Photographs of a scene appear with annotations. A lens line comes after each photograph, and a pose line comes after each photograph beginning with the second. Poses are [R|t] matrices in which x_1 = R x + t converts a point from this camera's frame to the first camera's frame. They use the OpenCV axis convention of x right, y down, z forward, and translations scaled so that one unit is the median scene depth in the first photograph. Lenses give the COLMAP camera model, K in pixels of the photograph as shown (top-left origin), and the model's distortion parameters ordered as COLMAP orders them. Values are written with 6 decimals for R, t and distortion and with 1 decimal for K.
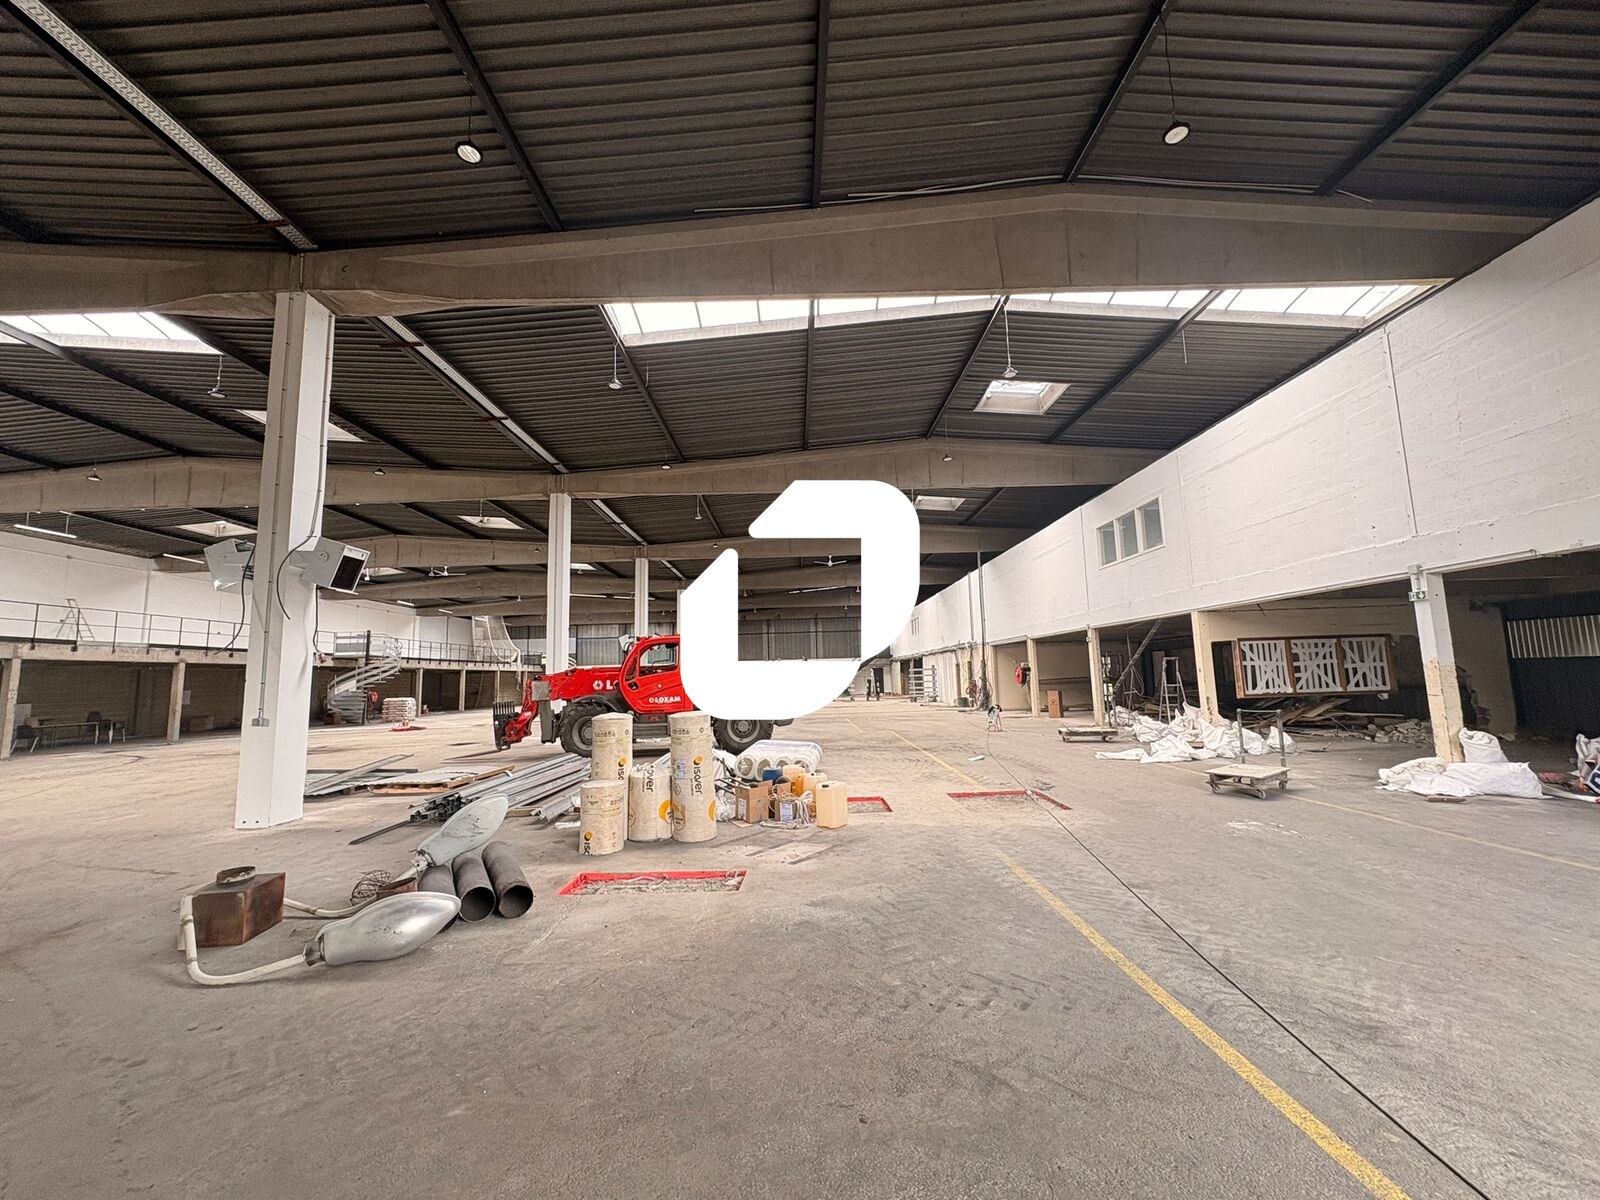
lens RADIAL K [[636.5, 0, 800.0], [0, 636.5, 600.0], [0, 0, 1]] dist [-0.000267, -0.000226]
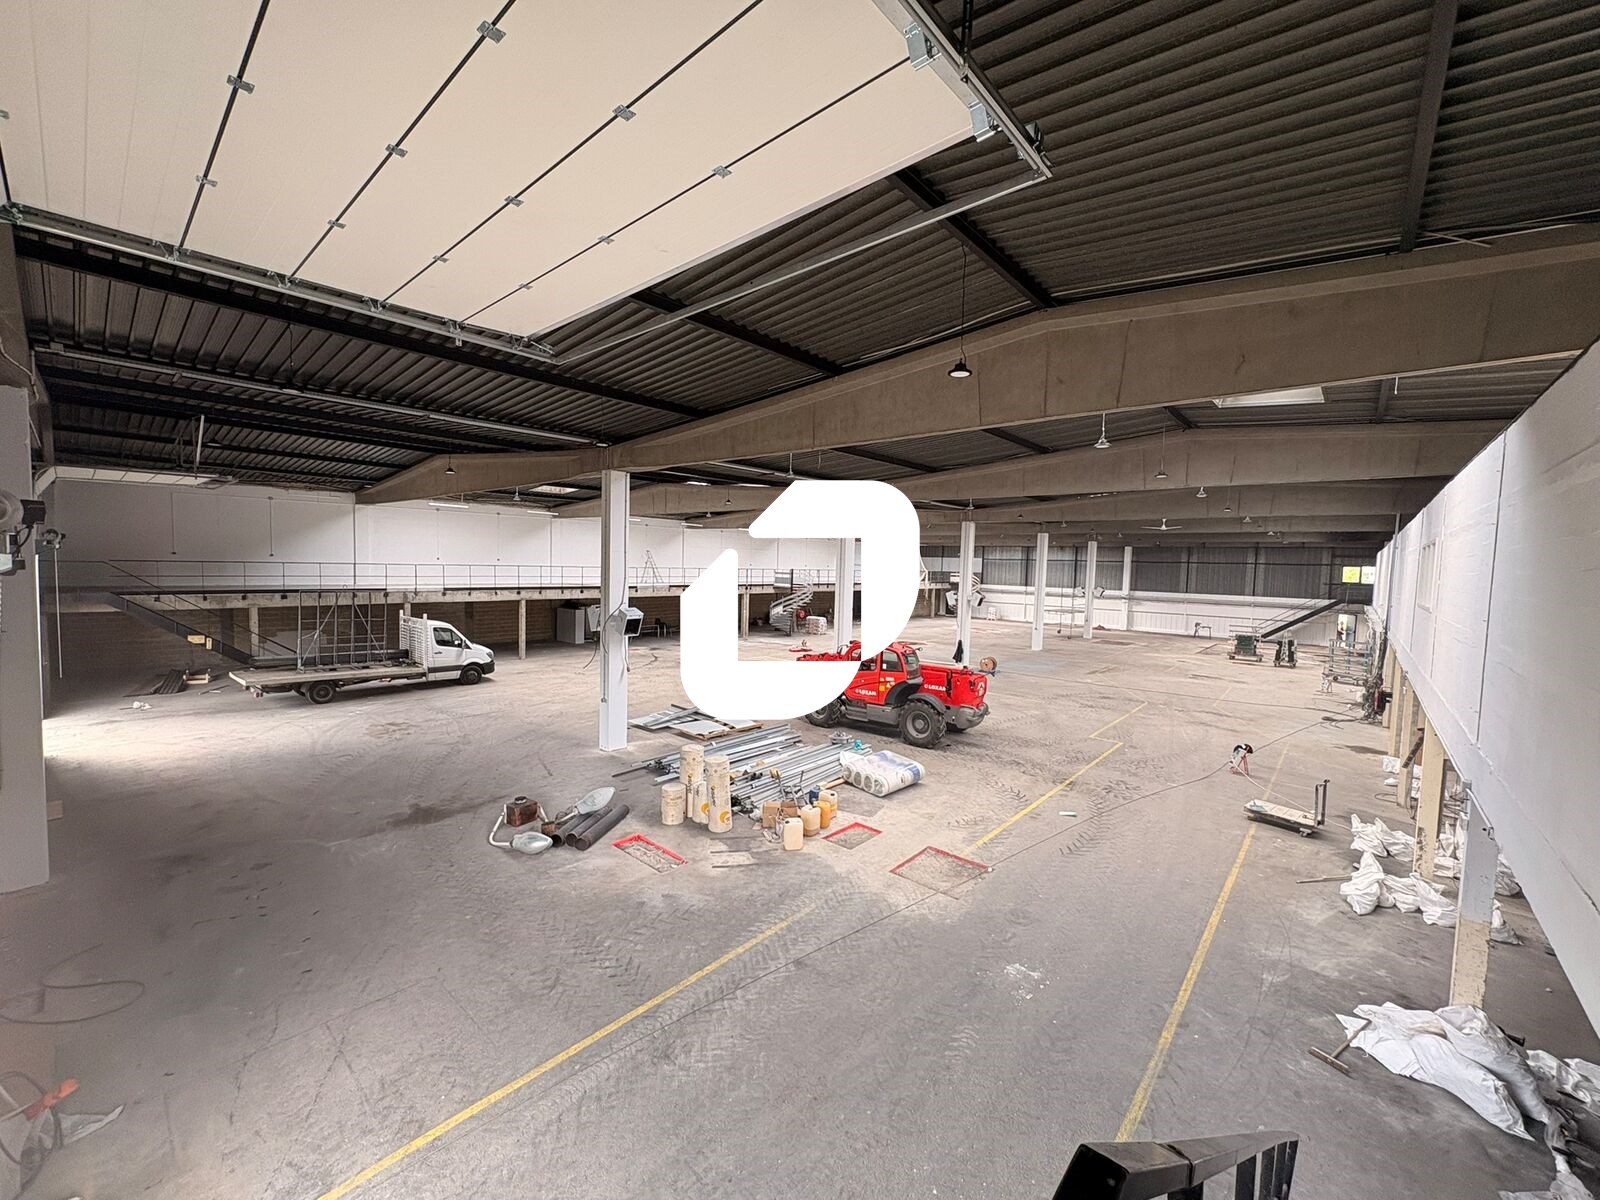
lens RADIAL K [[636.5, 0, 800.0], [0, 636.5, 600.0], [0, 0, 1]] dist [-0.000267, -0.000226]
pose [[0.748514, 0.087096, -0.657374, 0.814167], [0.033602, 0.985082, 0.168775, -0.391599], [0.662267, -0.148420, 0.734421, -0.022119]]
